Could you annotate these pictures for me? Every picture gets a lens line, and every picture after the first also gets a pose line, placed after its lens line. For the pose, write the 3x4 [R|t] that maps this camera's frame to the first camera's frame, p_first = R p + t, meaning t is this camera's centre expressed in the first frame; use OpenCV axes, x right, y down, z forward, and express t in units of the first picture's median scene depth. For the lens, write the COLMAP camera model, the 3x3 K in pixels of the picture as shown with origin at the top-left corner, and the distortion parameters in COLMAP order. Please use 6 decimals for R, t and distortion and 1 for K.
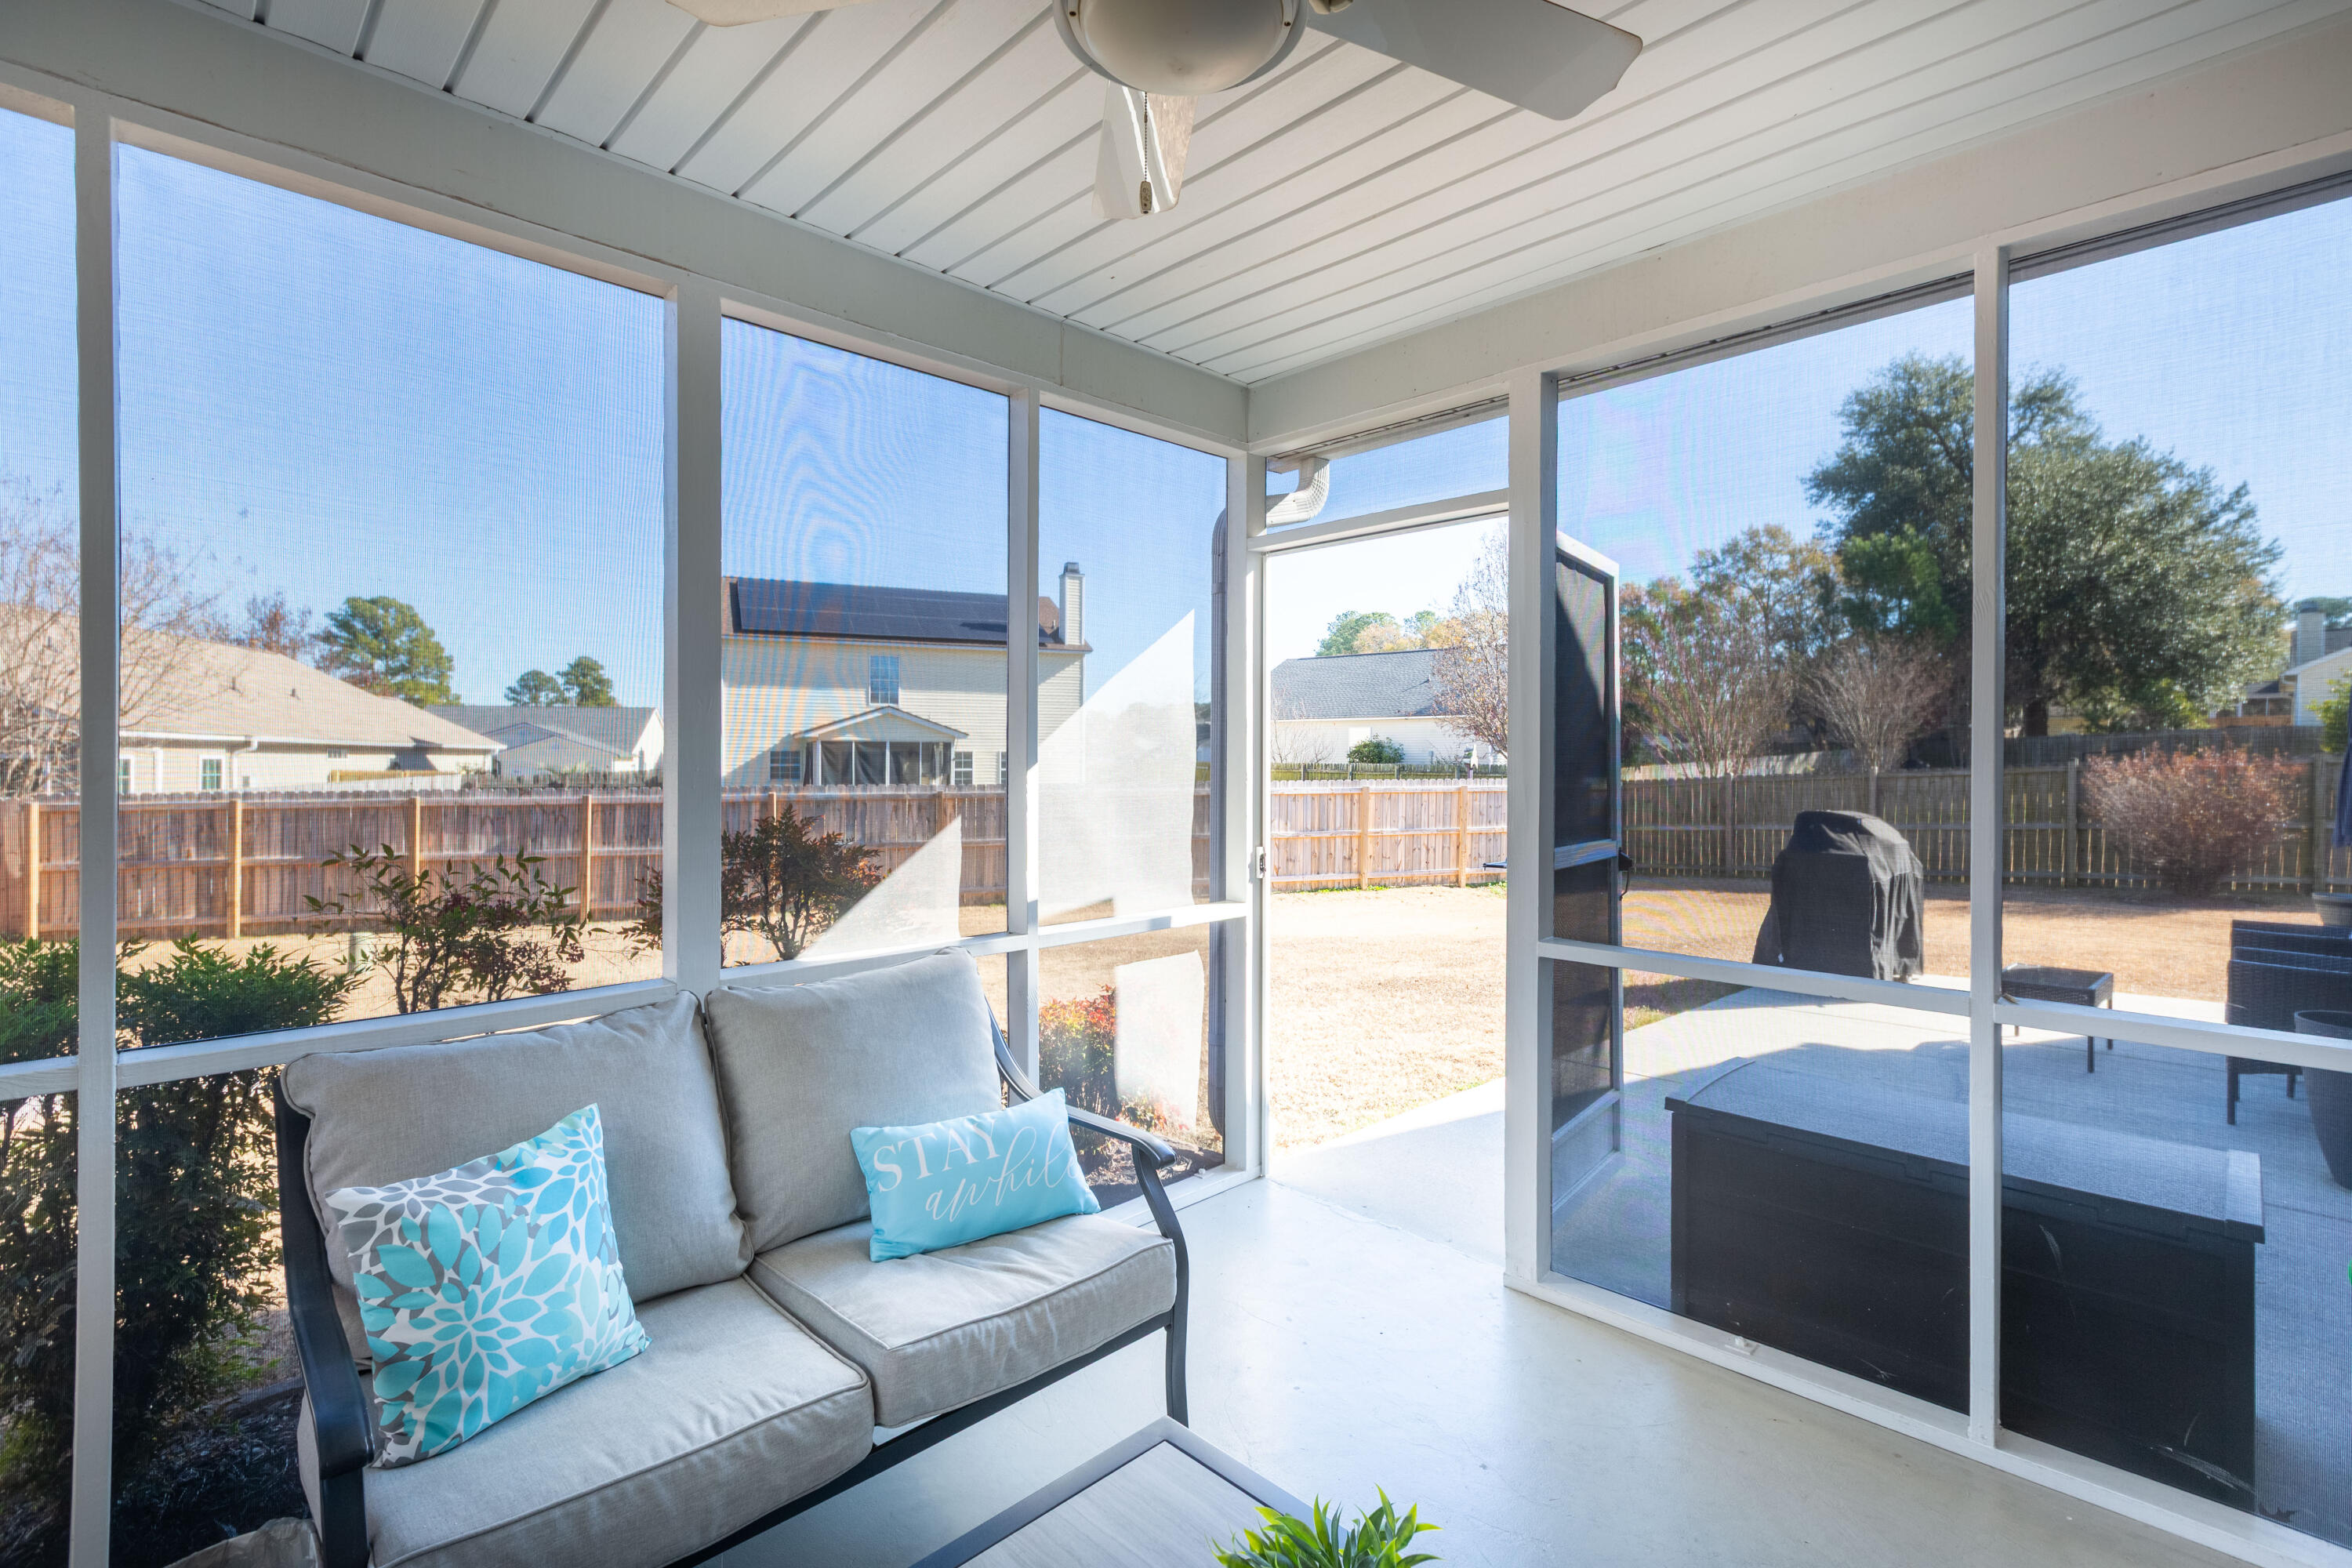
lens RADIAL K [[1084.0, 0, 1176.0], [0, 1084.0, 784.0], [0, 0, 1]] dist [0.000159, 0.000037]
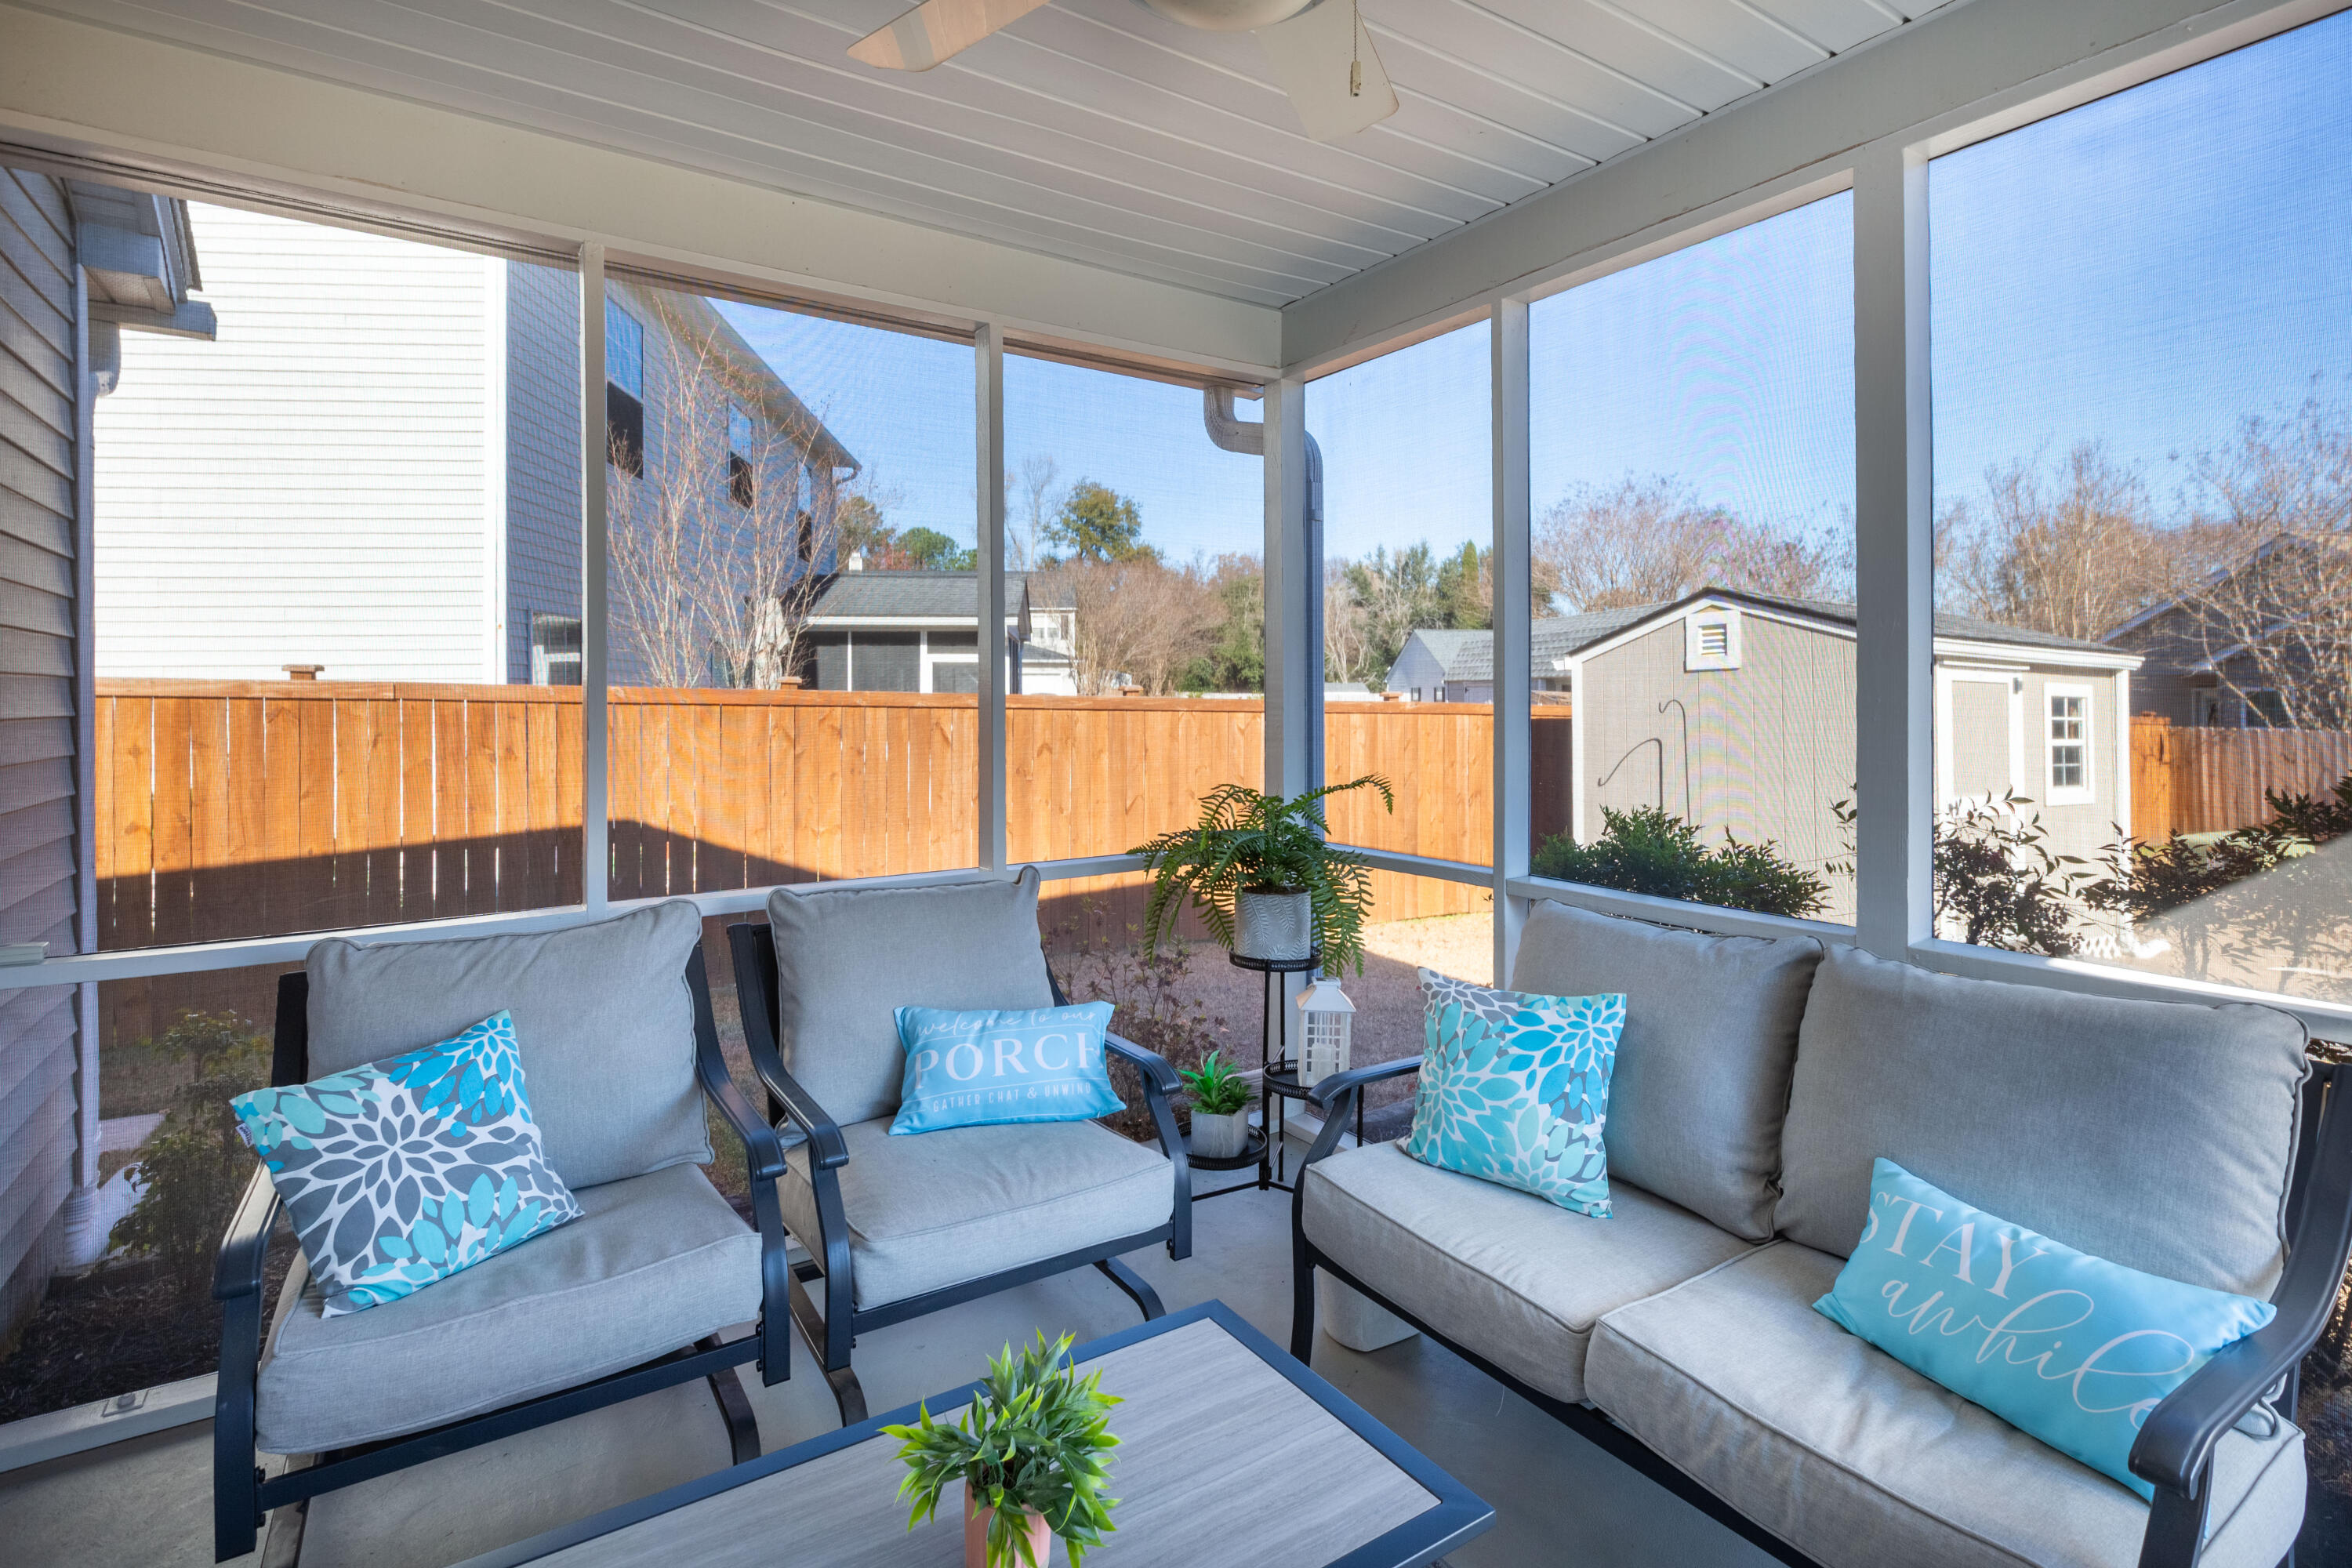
lens RADIAL K [[1139.3, 0, 1174.0], [0, 1139.3, 685.8], [0, 0, 1]] dist [0.000488, 0.000097]
pose [[-0.200288, 0.000847, -0.979737, 0.759473], [-0.008488, 0.999961, 0.002600, -0.027455], [0.979700, 0.008837, -0.200273, 0.810790]]
